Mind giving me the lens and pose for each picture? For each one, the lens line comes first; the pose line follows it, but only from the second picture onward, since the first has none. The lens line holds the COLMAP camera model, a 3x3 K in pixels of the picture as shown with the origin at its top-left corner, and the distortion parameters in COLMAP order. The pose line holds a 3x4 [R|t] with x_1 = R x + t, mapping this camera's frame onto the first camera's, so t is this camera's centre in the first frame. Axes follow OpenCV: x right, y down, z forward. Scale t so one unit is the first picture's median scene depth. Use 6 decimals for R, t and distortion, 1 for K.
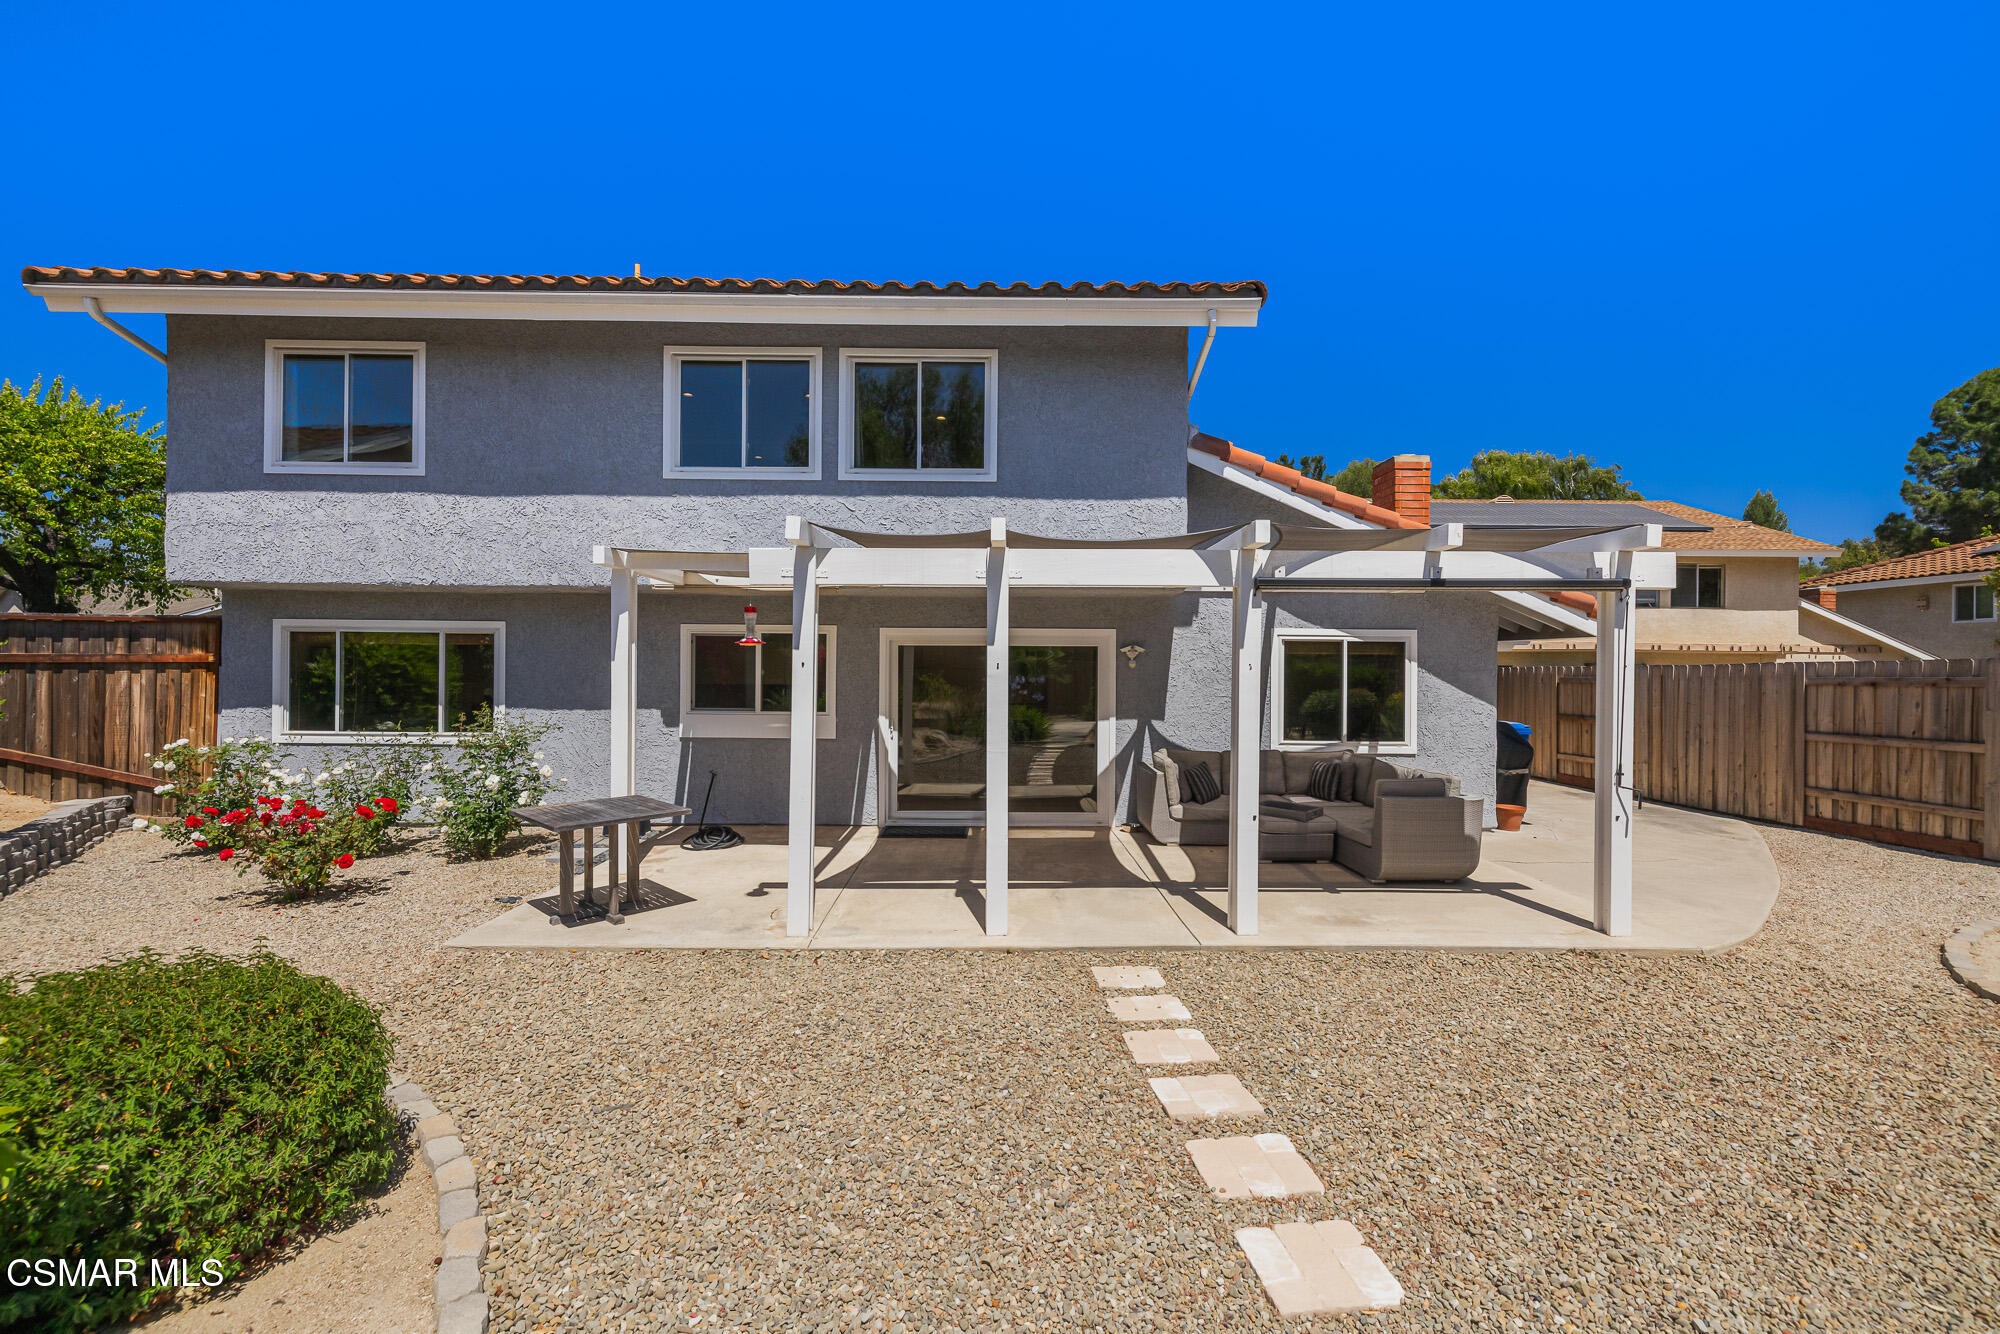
lens RADIAL K [[842.5, 0, 997.9], [0, 842.5, 666.1], [0, 0, 1]] dist [-0.000567, 0.001314]
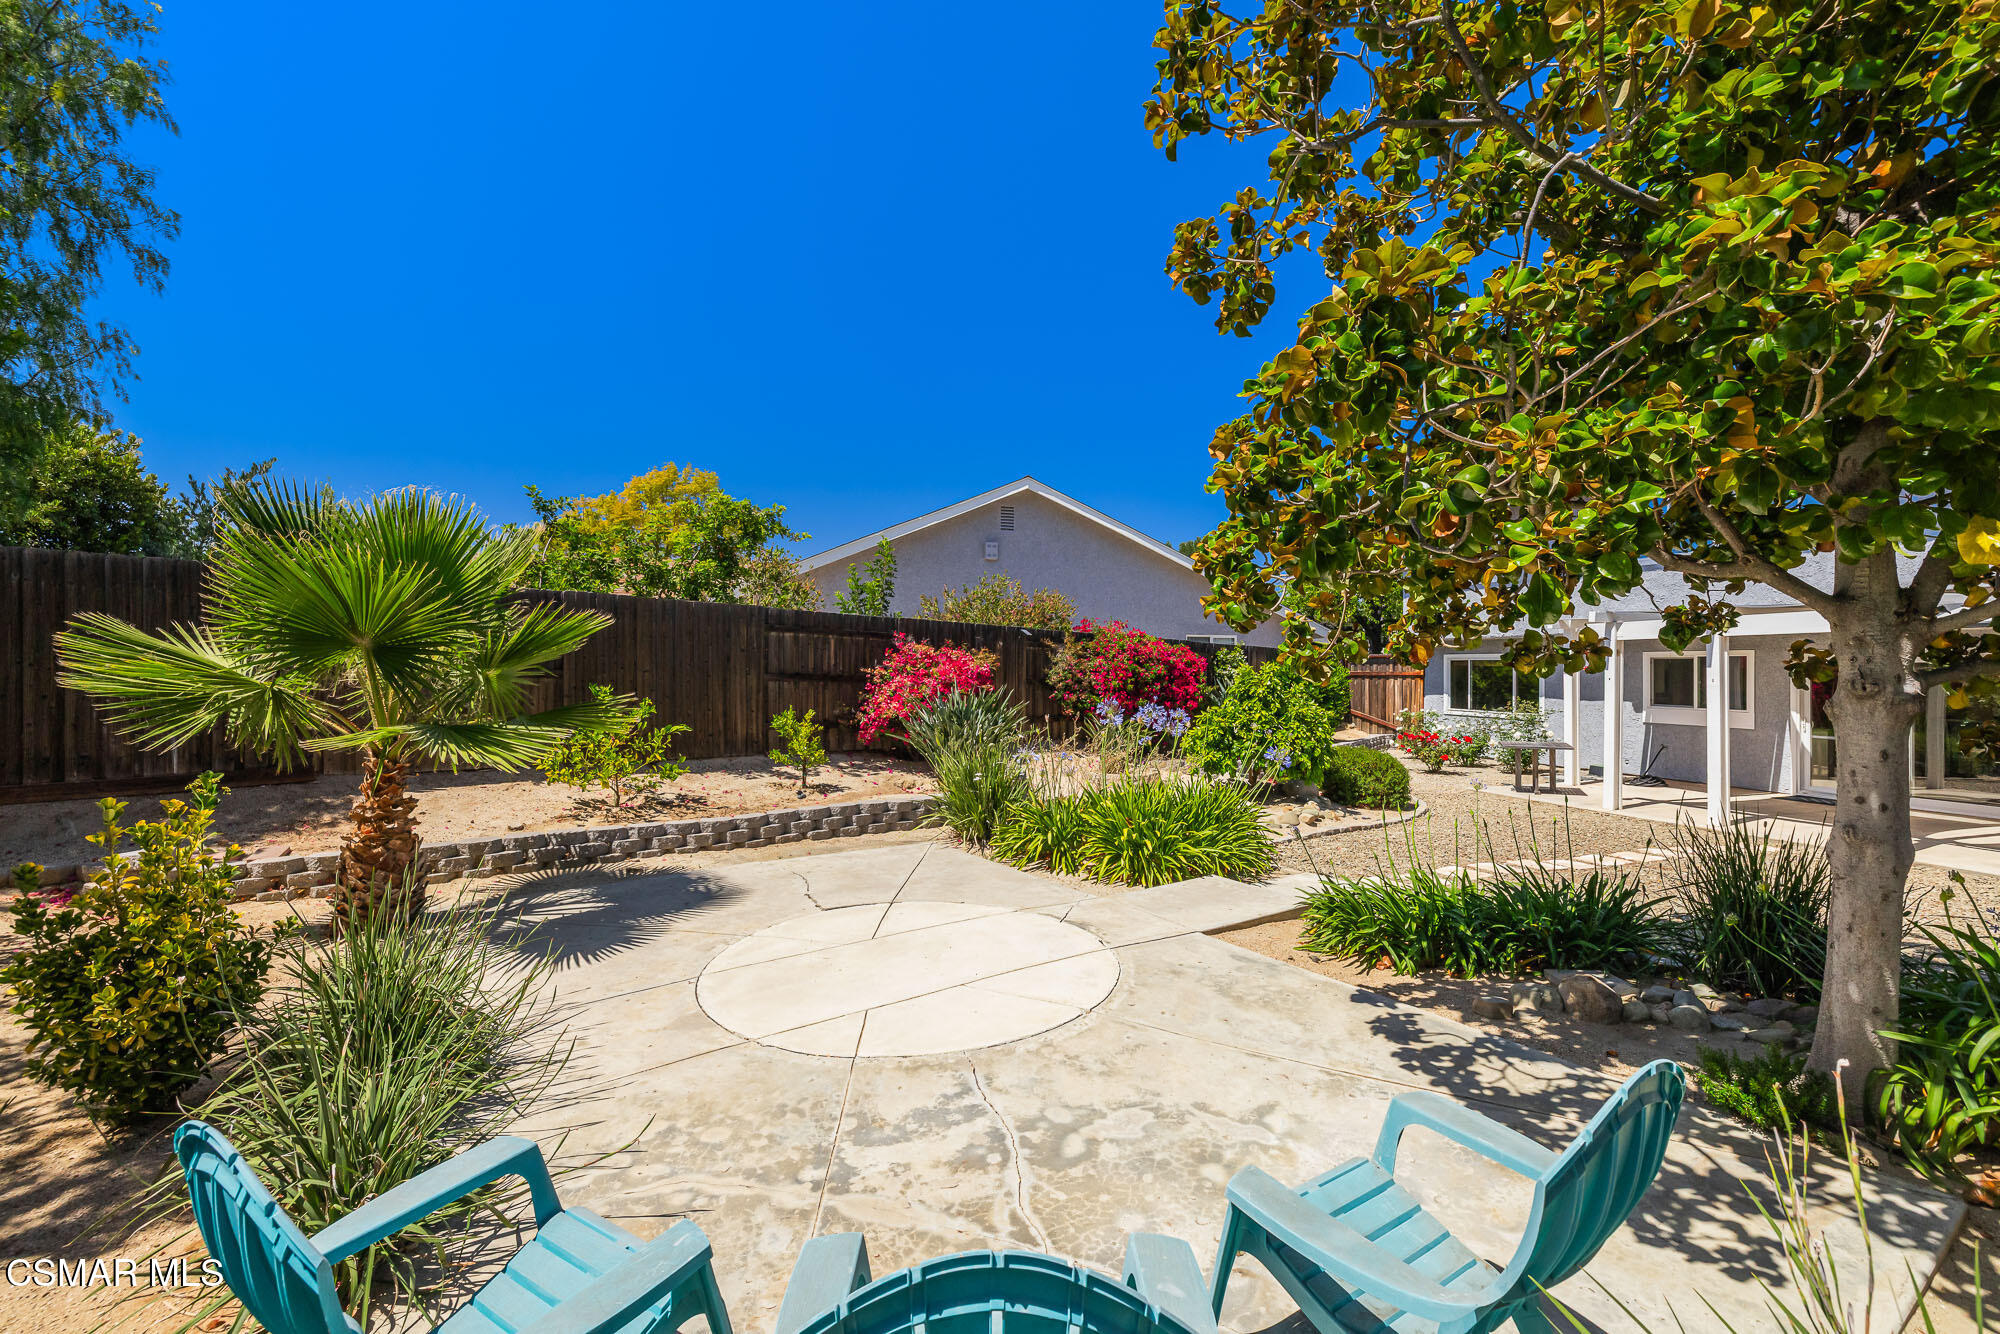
lens RADIAL K [[842.5, 0, 997.2], [0, 842.5, 669.5], [0, 0, 1]] dist [-0.000567, 0.001314]
pose [[0.278491, -0.006833, -0.960415, 0.814911], [0.003896, 0.999974, -0.005985, -0.009871], [0.960431, -0.002075, 0.278510, -0.627598]]
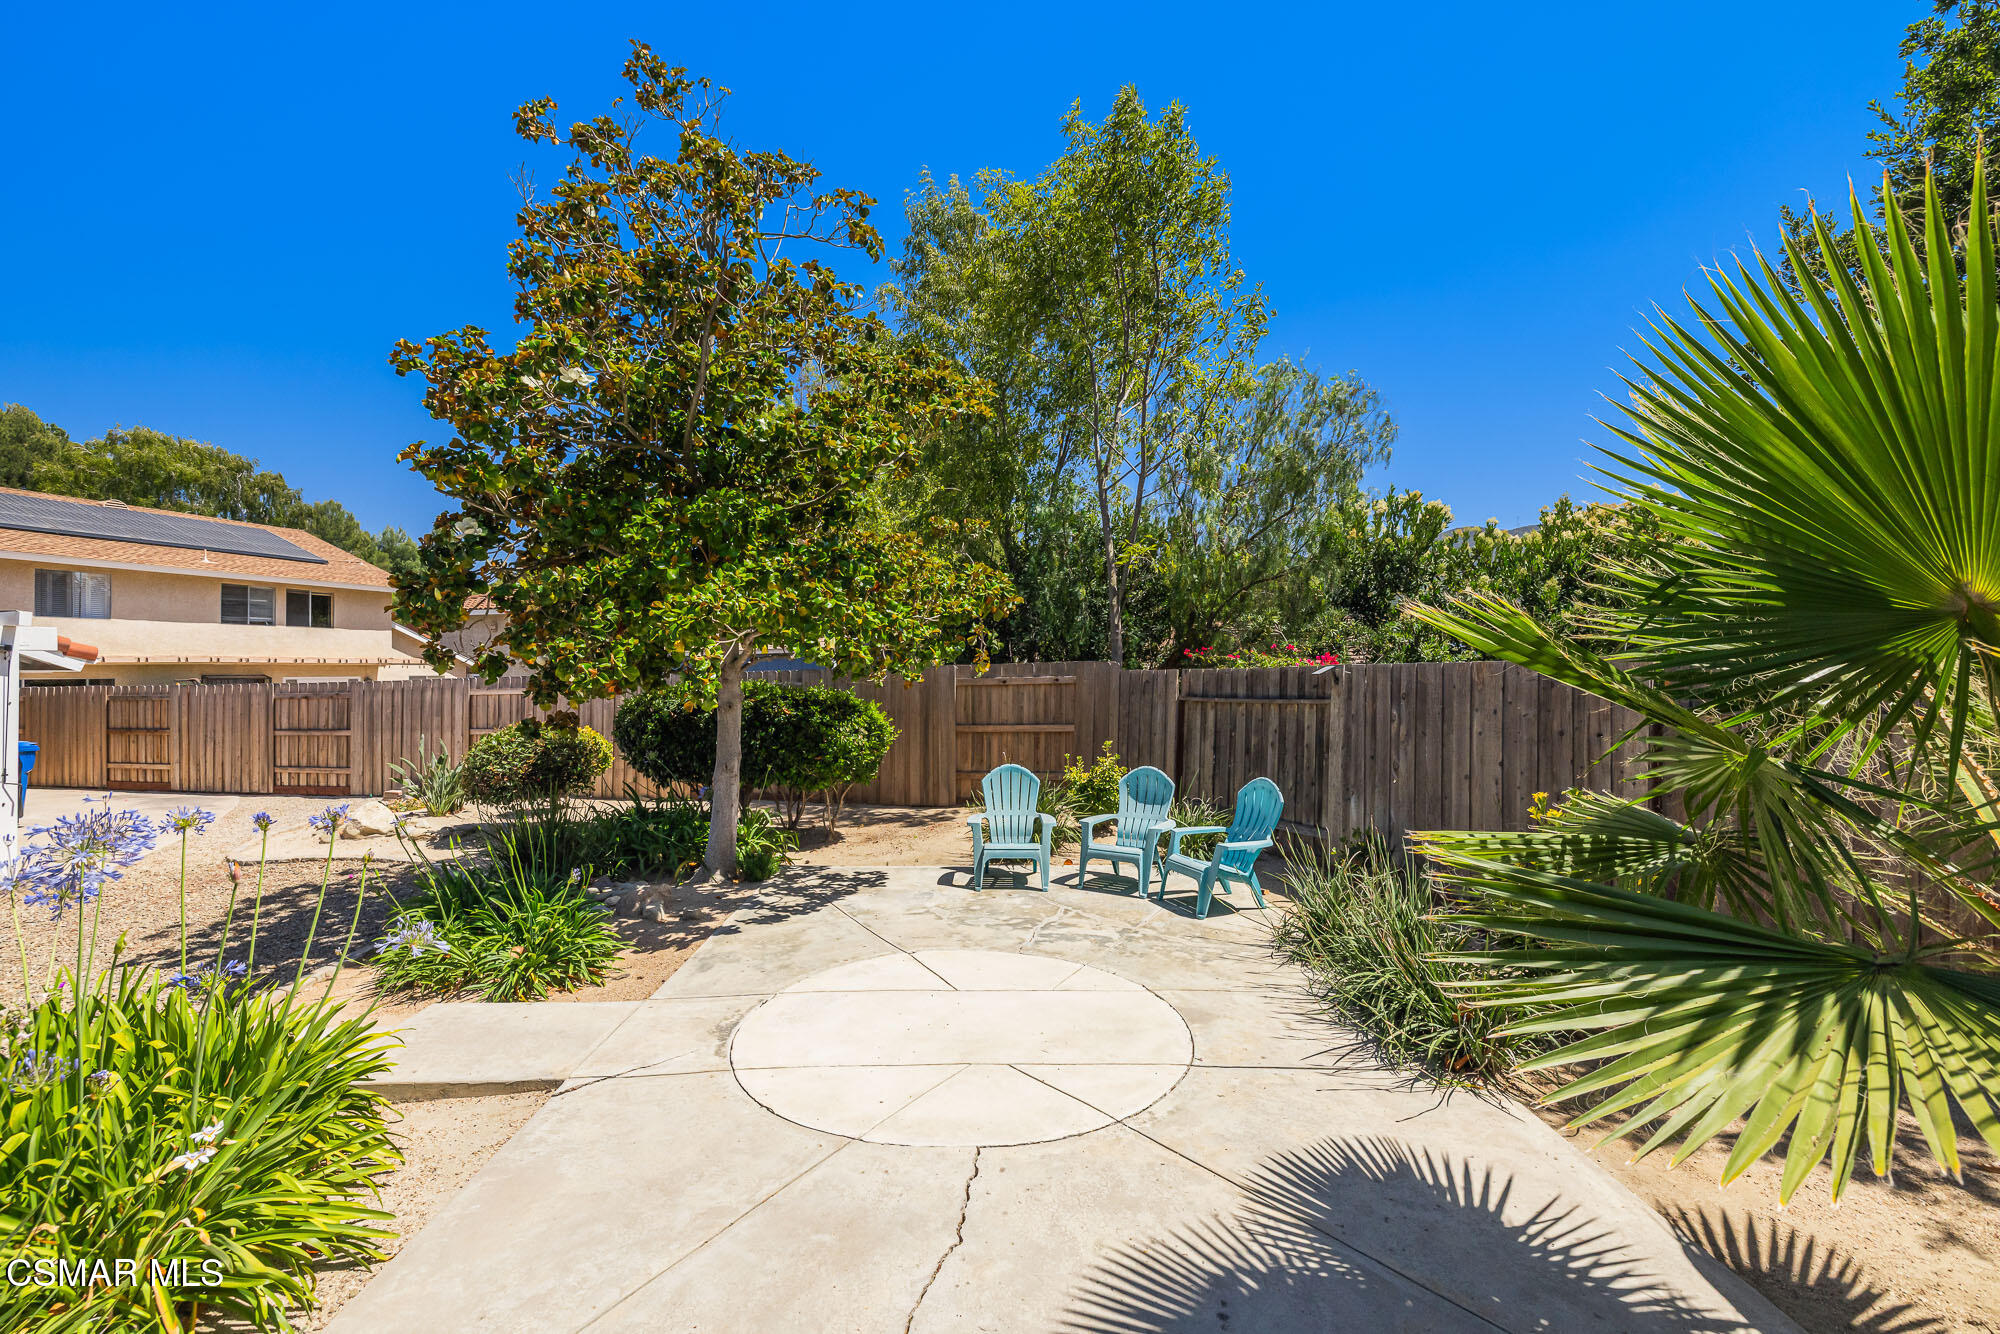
lens RADIAL K [[842.5, 0, 997.8], [0, 842.5, 666.1], [0, 0, 1]] dist [-0.000567, 0.001314]
pose [[0.274017, -0.008753, 0.961685, -0.135802], [0.007232, 0.999949, 0.007041, -0.038870], [-0.961698, 0.005025, 0.274066, -0.682407]]
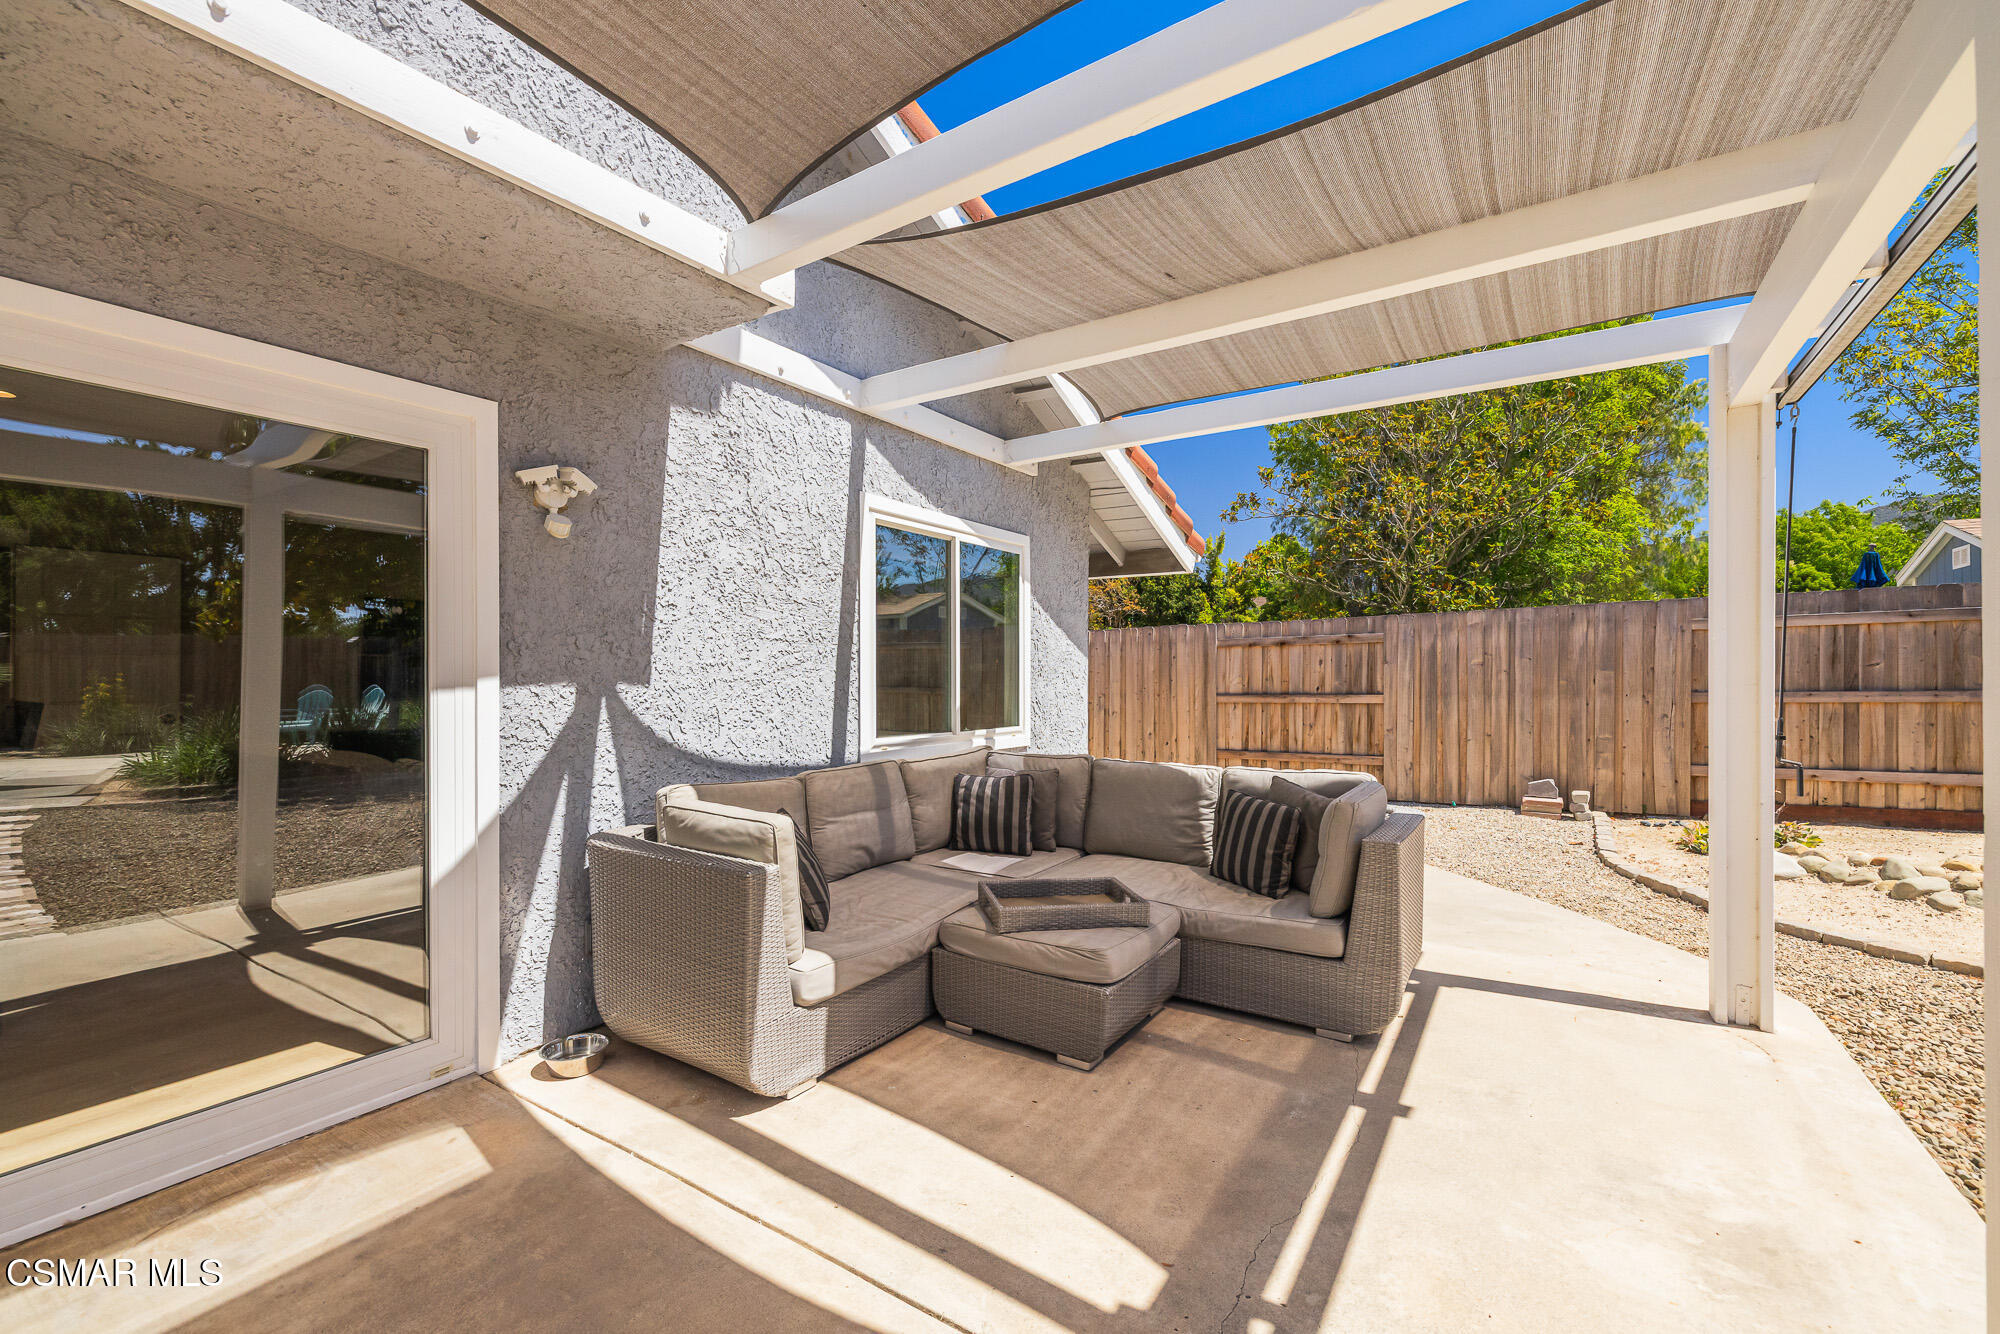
lens RADIAL K [[842.5, 0, 993.2], [0, 842.5, 676.2], [0, 0, 1]] dist [-0.000567, 0.001314]
pose [[0.570906, -0.007337, 0.820983, -0.006324], [0.003726, 0.999973, 0.006345, 0.052013], [-0.821007, -0.000563, 0.570917, 0.685772]]
